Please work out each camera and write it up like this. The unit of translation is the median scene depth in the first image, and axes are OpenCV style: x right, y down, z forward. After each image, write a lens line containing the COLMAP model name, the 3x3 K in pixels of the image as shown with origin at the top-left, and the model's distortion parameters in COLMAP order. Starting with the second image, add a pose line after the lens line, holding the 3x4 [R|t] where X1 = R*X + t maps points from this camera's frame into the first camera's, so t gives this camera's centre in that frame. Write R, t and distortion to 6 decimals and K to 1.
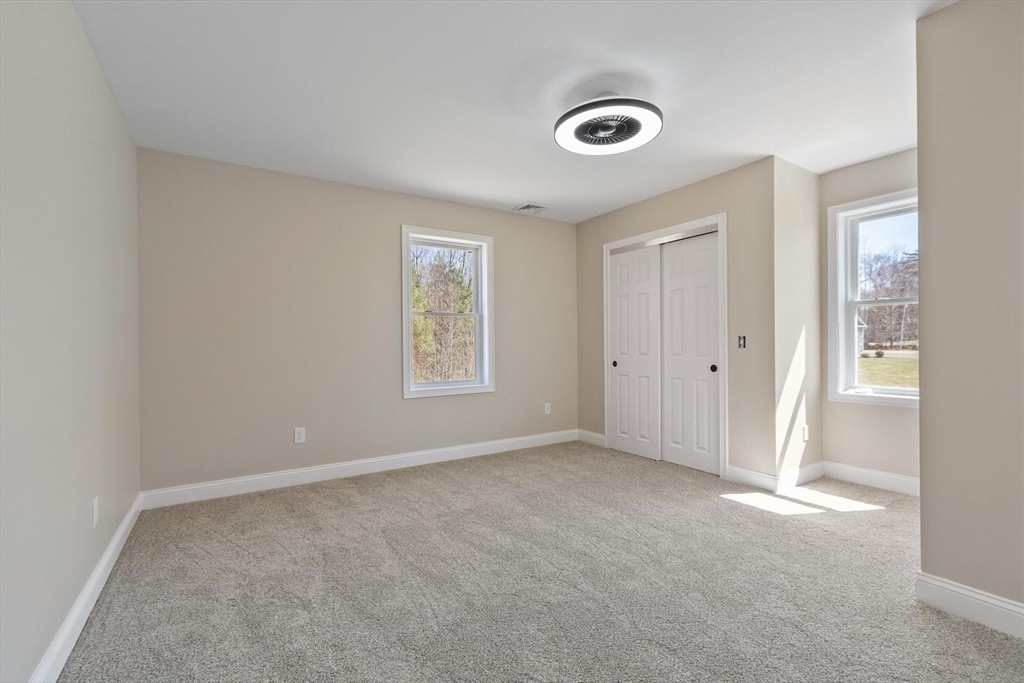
lens RADIAL K [[448.5, 0, 512.0], [0, 448.5, 341.5], [0, 0, 1]] dist [0.000701, -0.000062]
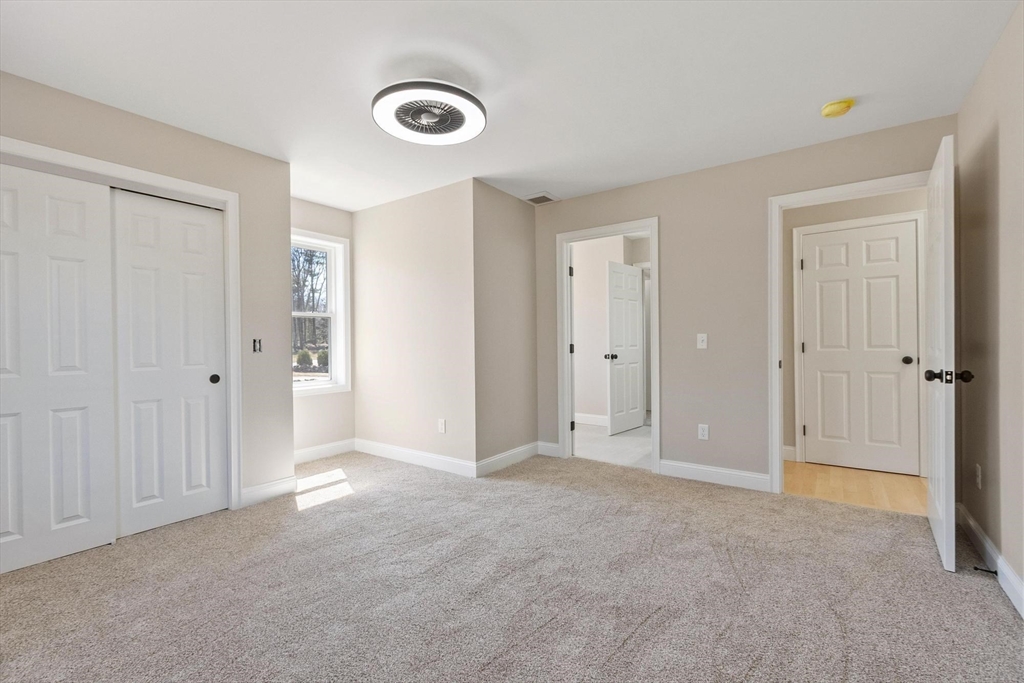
lens RADIAL K [[448.5, 0, 512.0], [0, 448.5, 341.5], [0, 0, 1]] dist [0.000701, -0.000062]
pose [[-0.365996, 0.007897, 0.930583, -0.605928], [0.005494, 0.999965, -0.006325, 0.000785], [-0.930600, 0.002797, -0.366026, 0.988913]]
